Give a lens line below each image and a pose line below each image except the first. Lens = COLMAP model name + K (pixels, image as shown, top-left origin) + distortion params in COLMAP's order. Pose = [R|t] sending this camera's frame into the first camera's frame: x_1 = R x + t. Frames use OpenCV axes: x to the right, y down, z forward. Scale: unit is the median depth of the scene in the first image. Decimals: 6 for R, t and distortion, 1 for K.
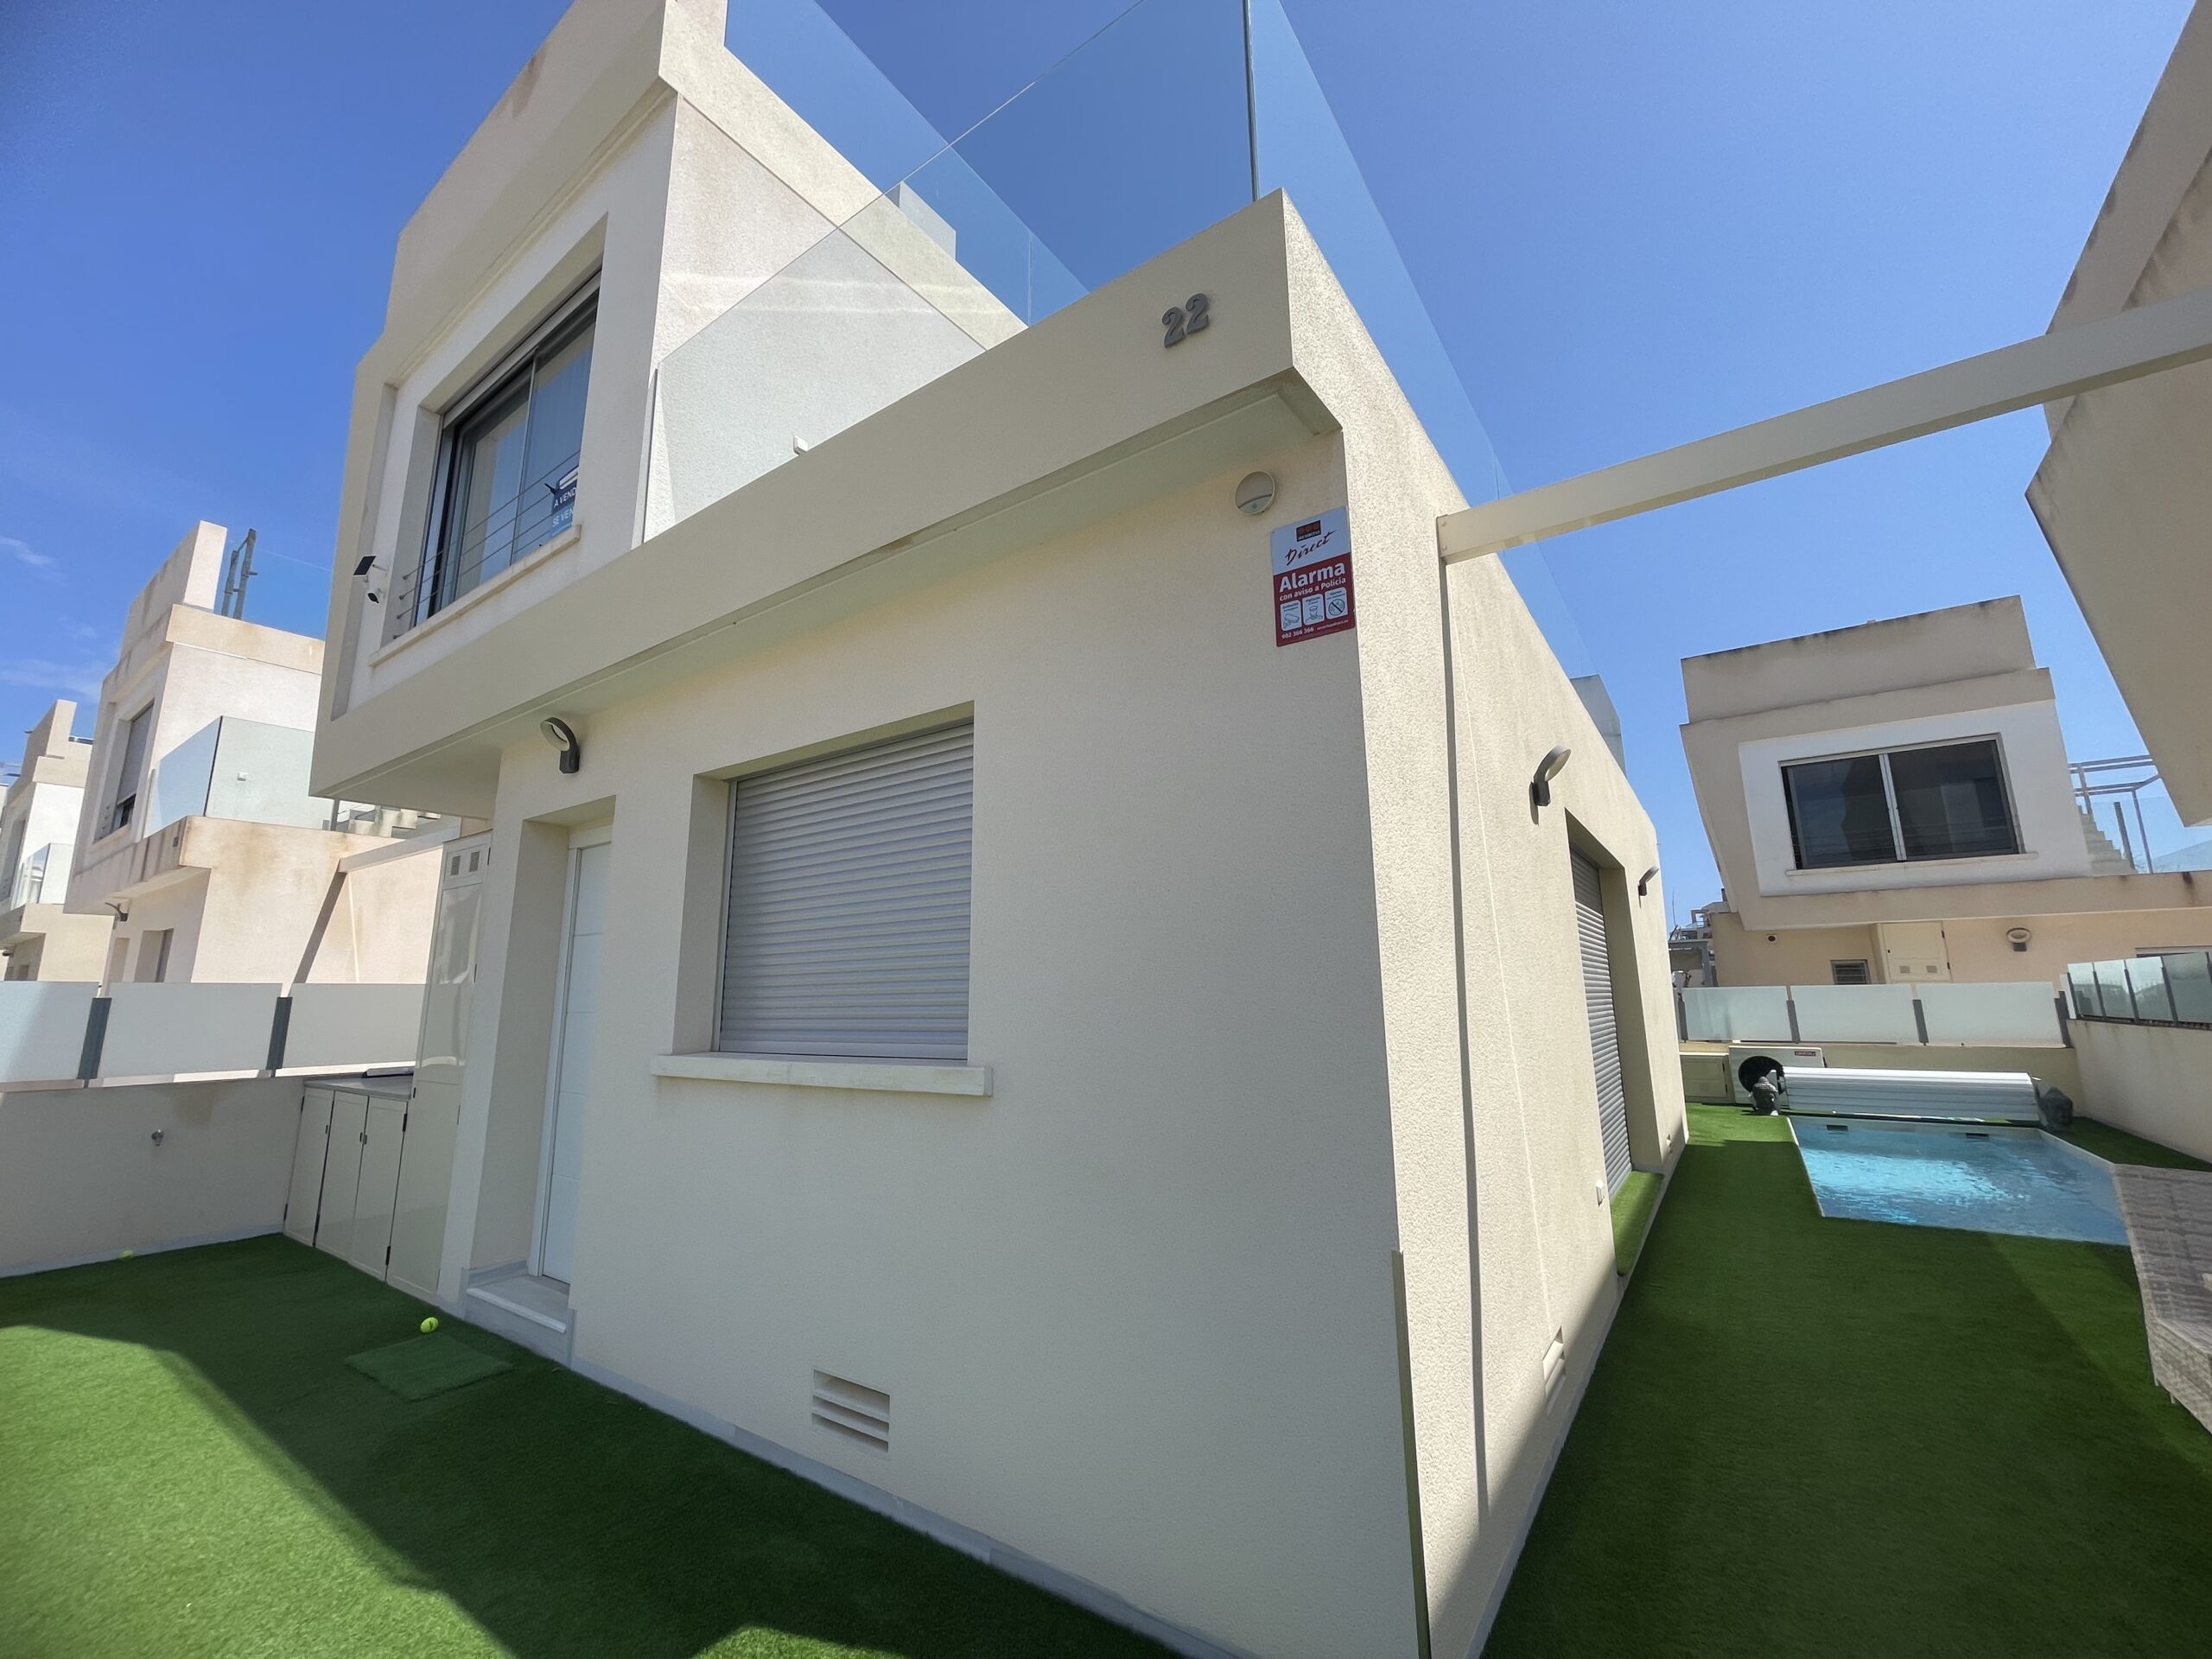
lens RADIAL K [[893.2, 0, 1100.2], [0, 893.2, 829.3], [0, 0, 1]] dist [-0.001218, 0.001234]
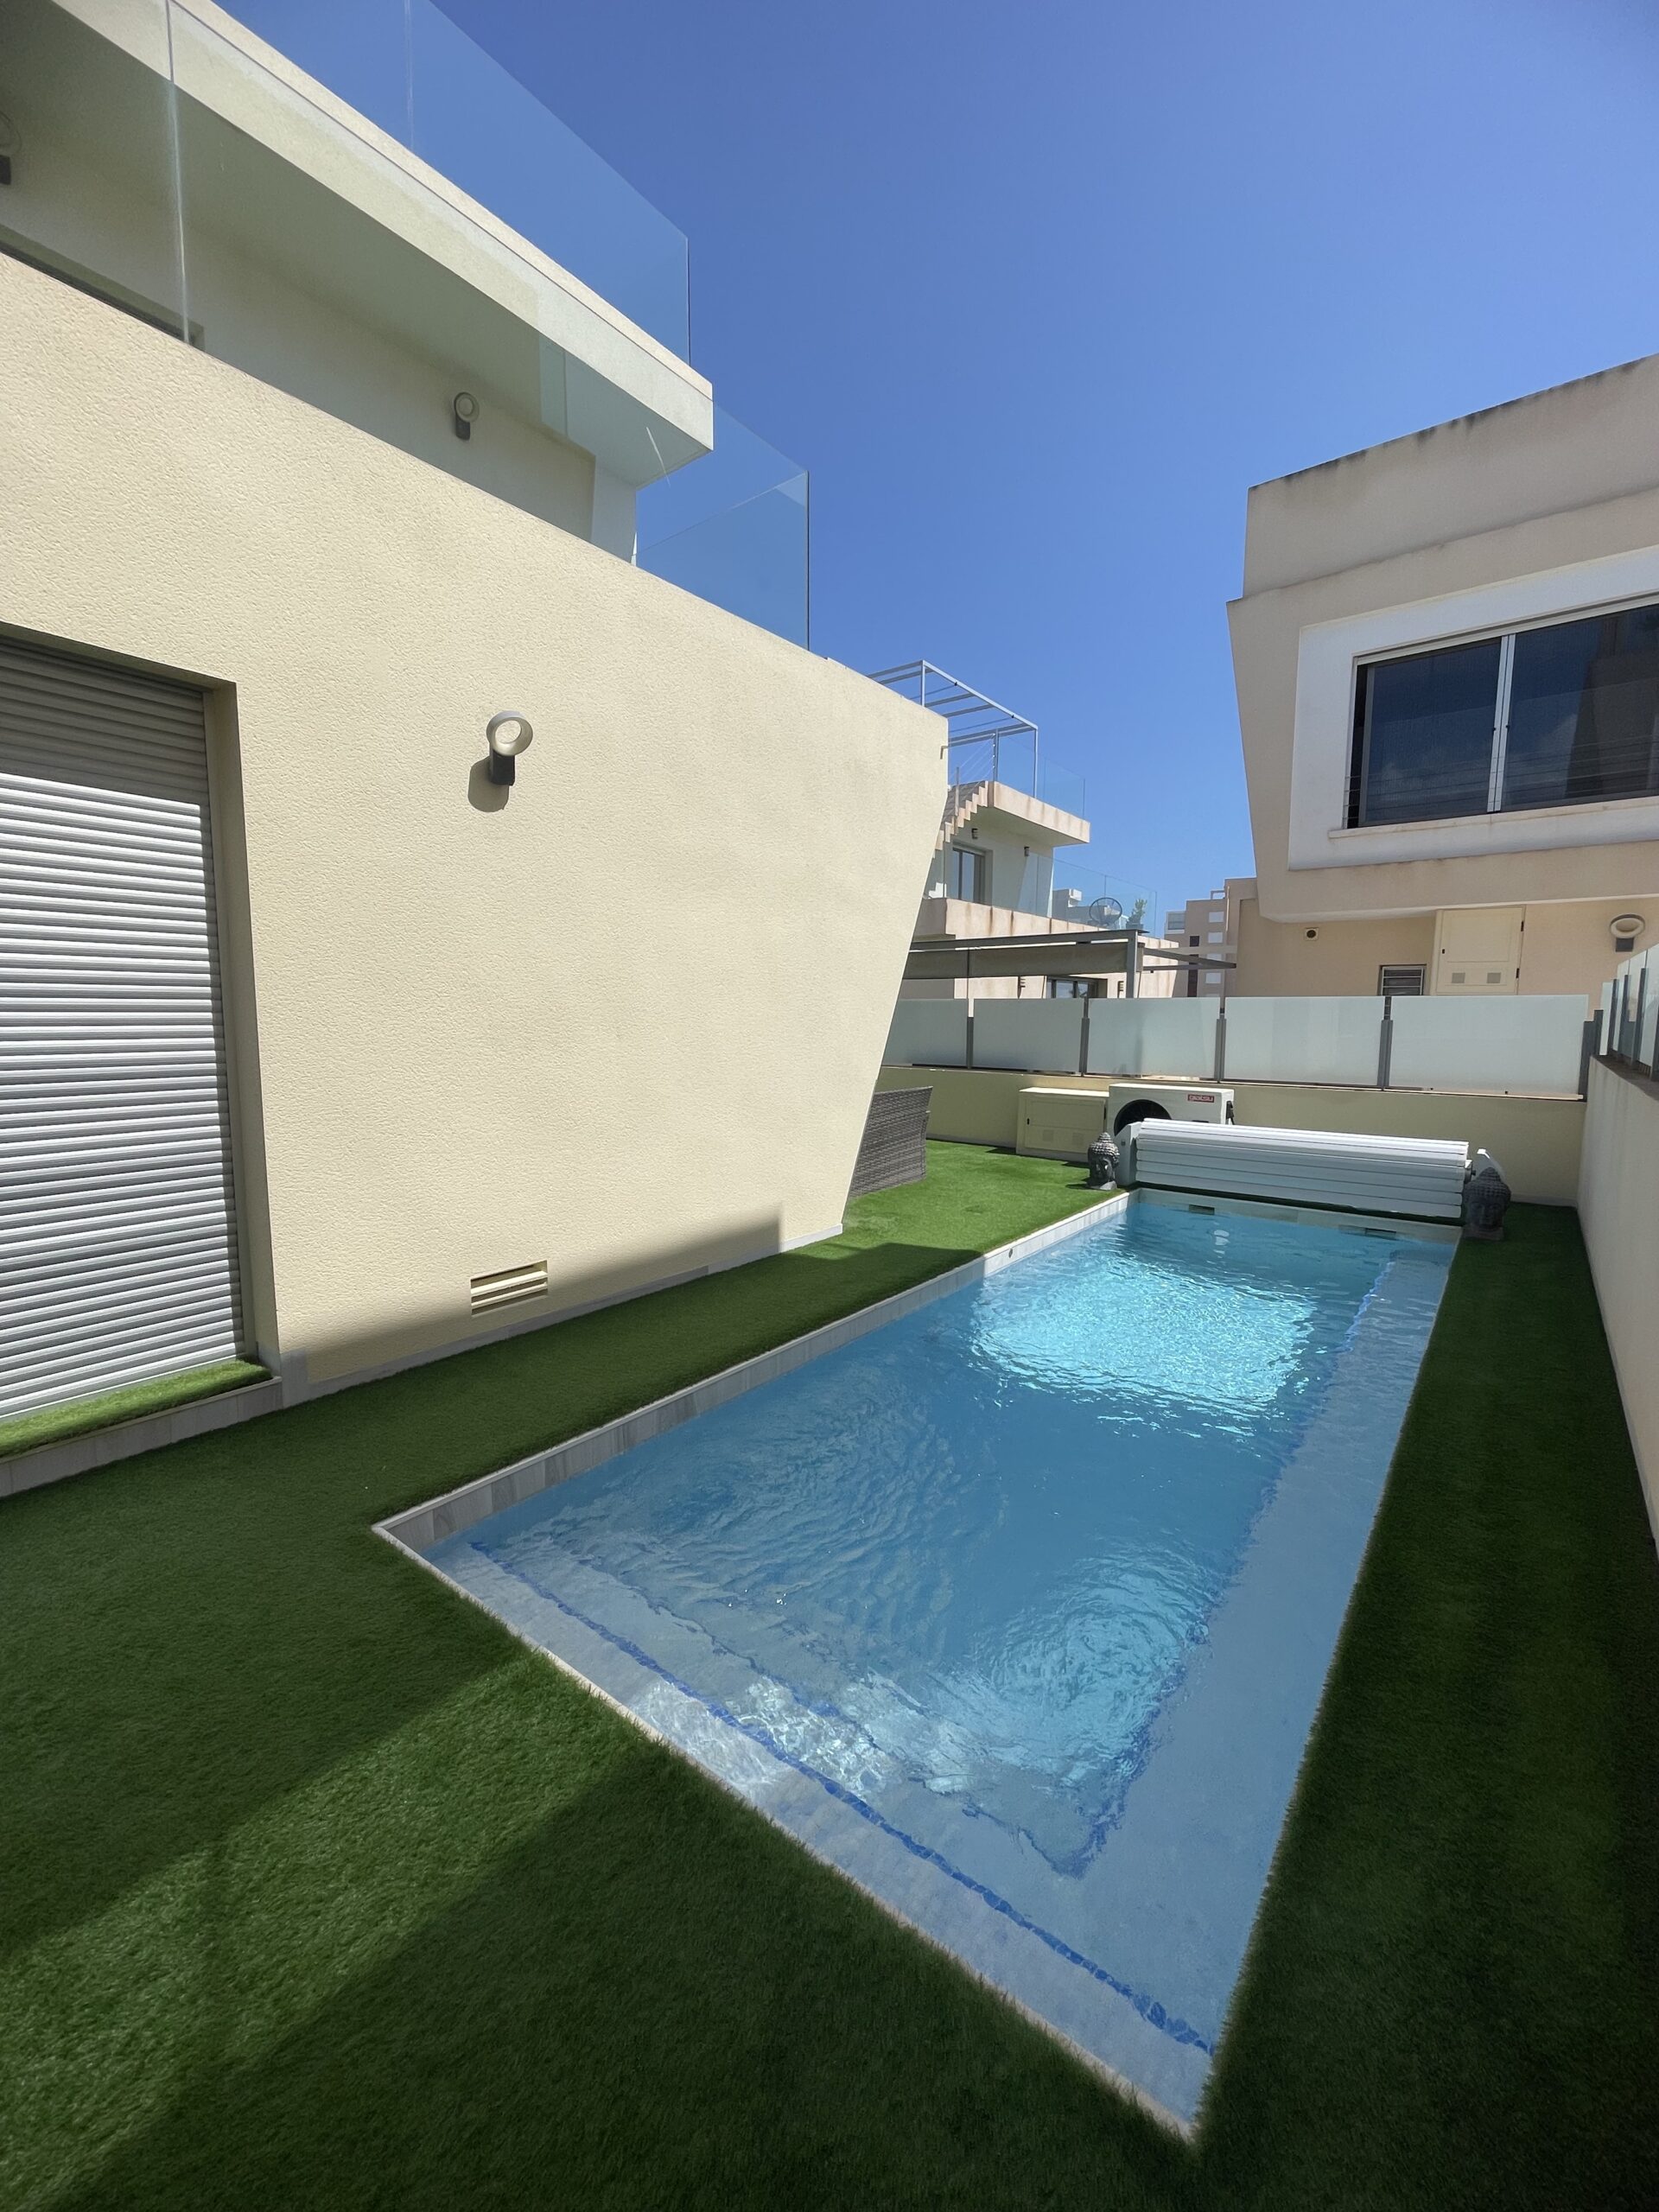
lens RADIAL K [[893.0, 0, 829.5], [0, 893.0, 1106.0], [0, 0, 1]] dist [-0.000045, -0.000309]
pose [[0.998698, 0.020886, -0.046548, 1.026723], [-0.006518, 0.957124, 0.289605, 0.126289], [0.050601, -0.288924, 0.956014, 0.663515]]
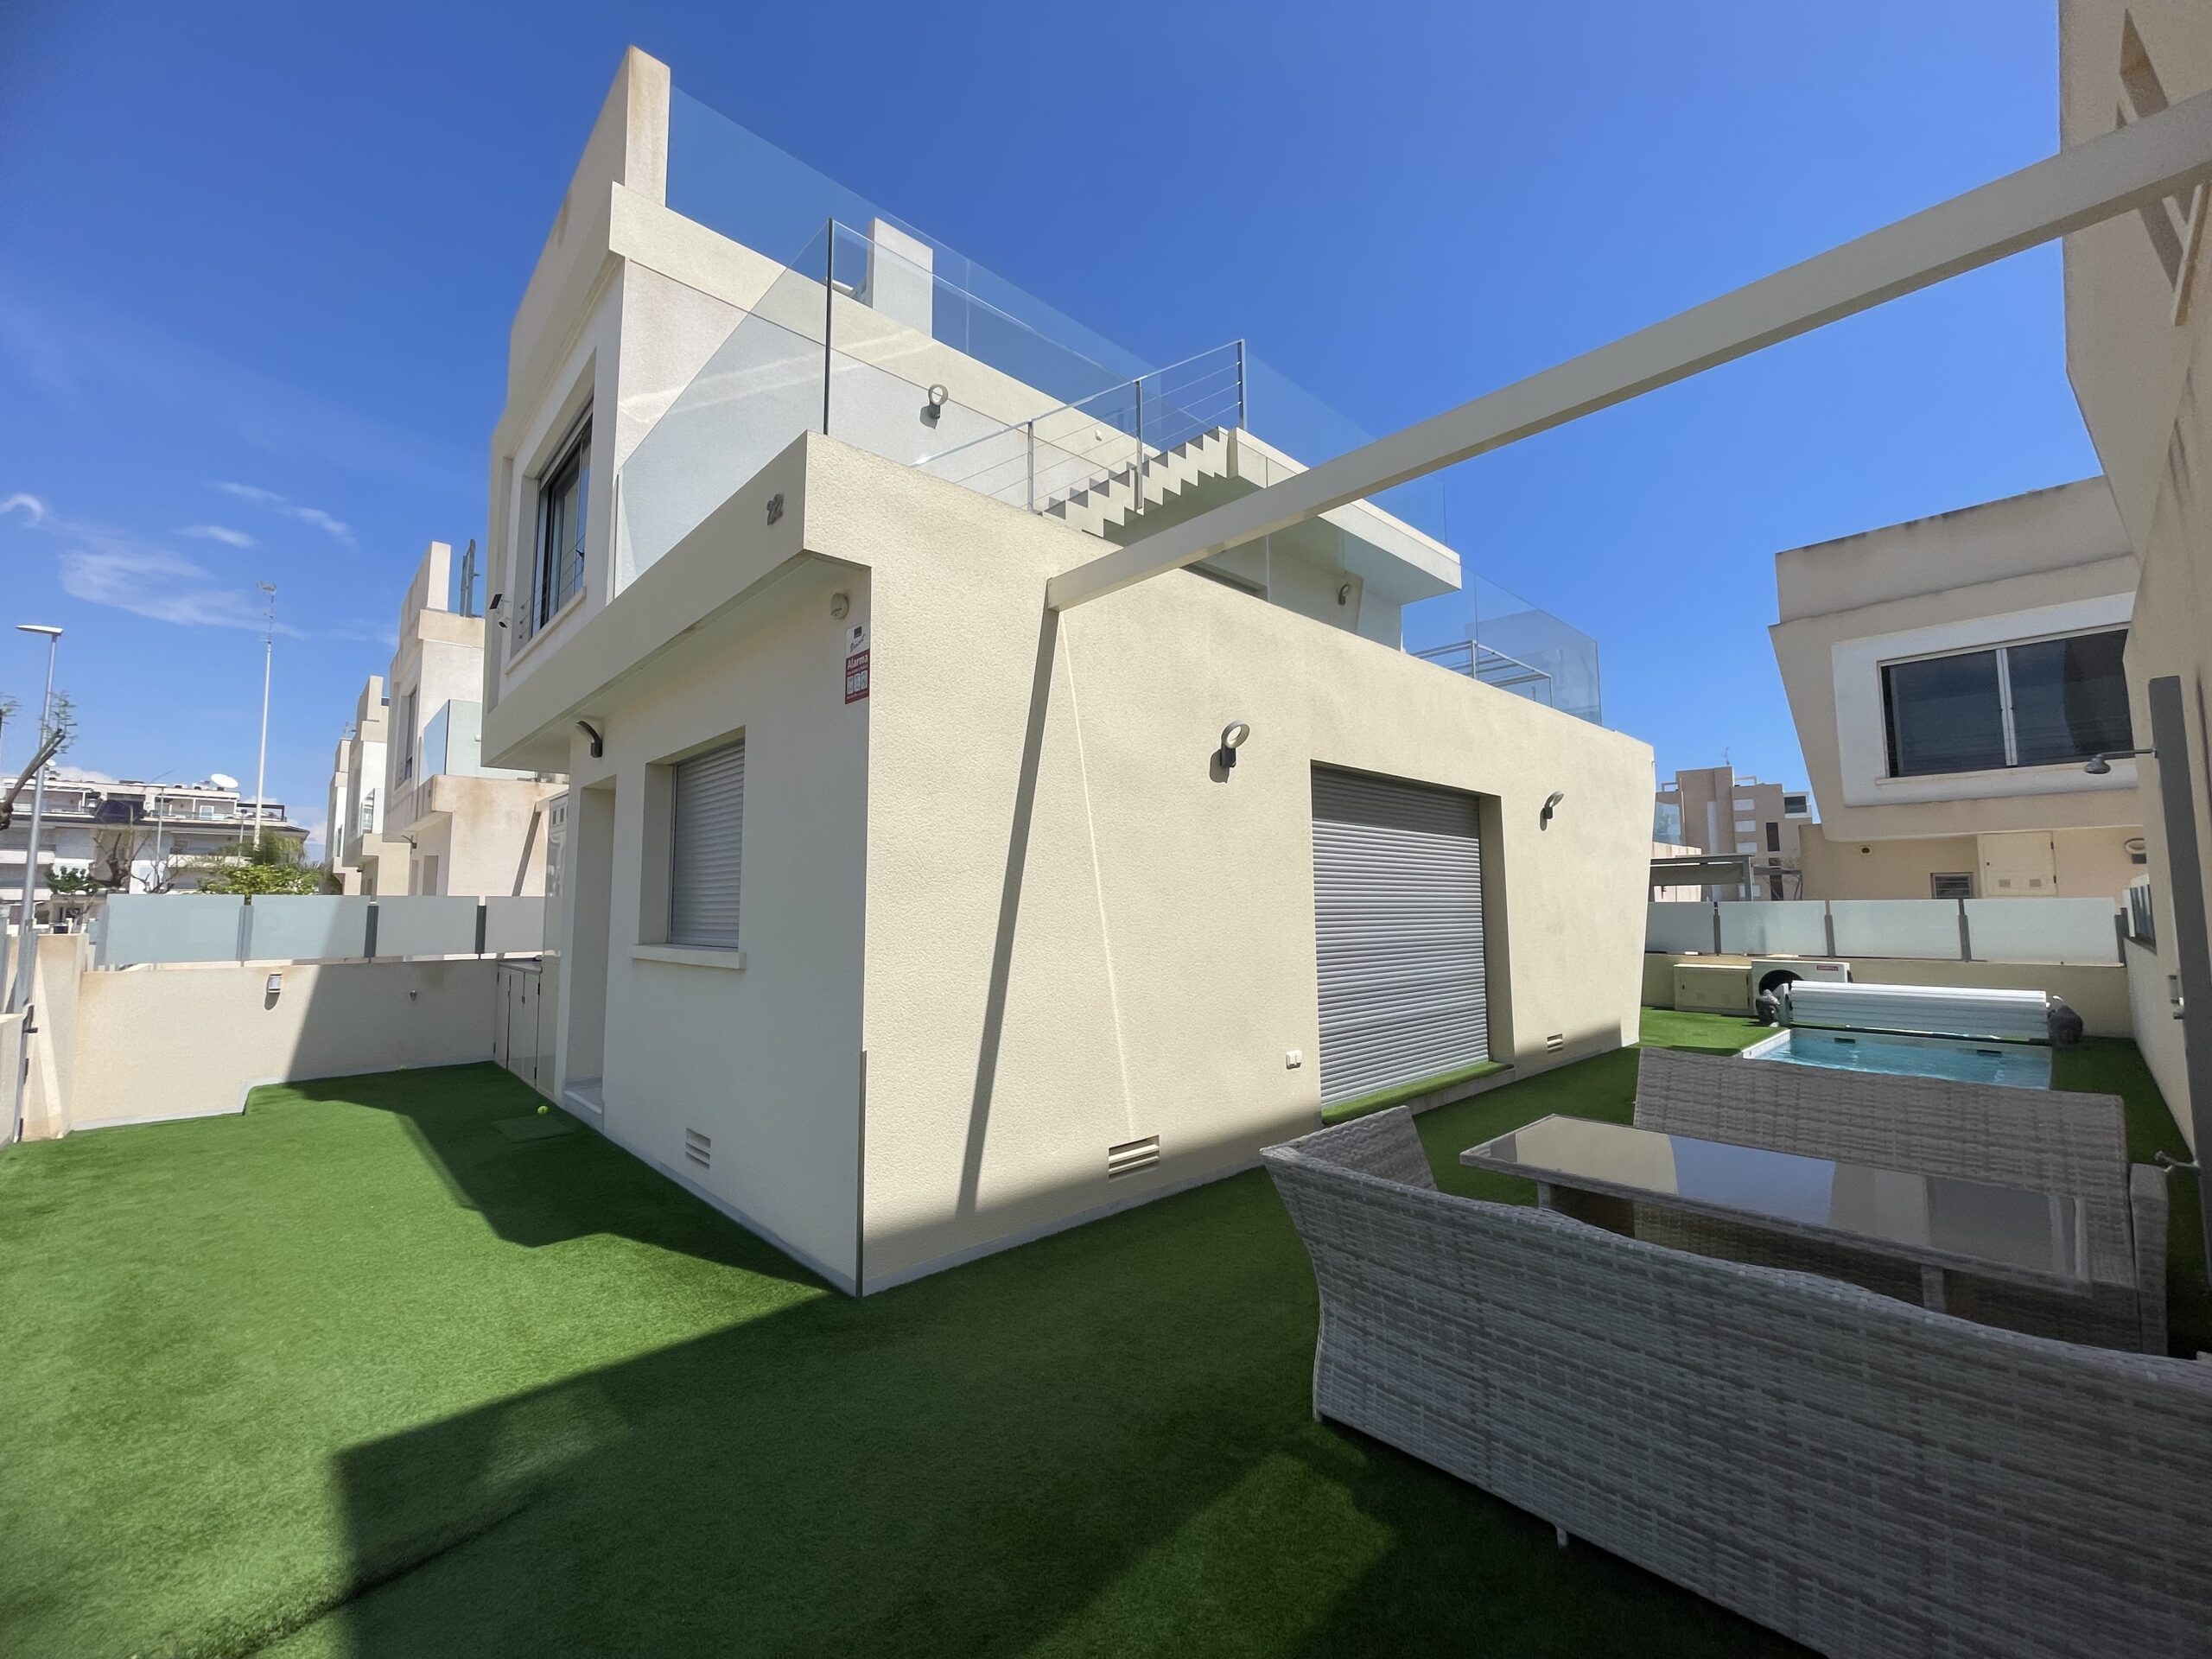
lens RADIAL K [[895.2, 0, 1100.9], [0, 895.2, 829.9], [0, 0, 1]] dist [-0.006716, 0.004224]
pose [[0.978907, -0.011890, -0.203960, 0.384573], [0.032570, 0.994620, 0.098338, -0.046587], [0.201693, -0.102907, 0.974028, -0.208138]]
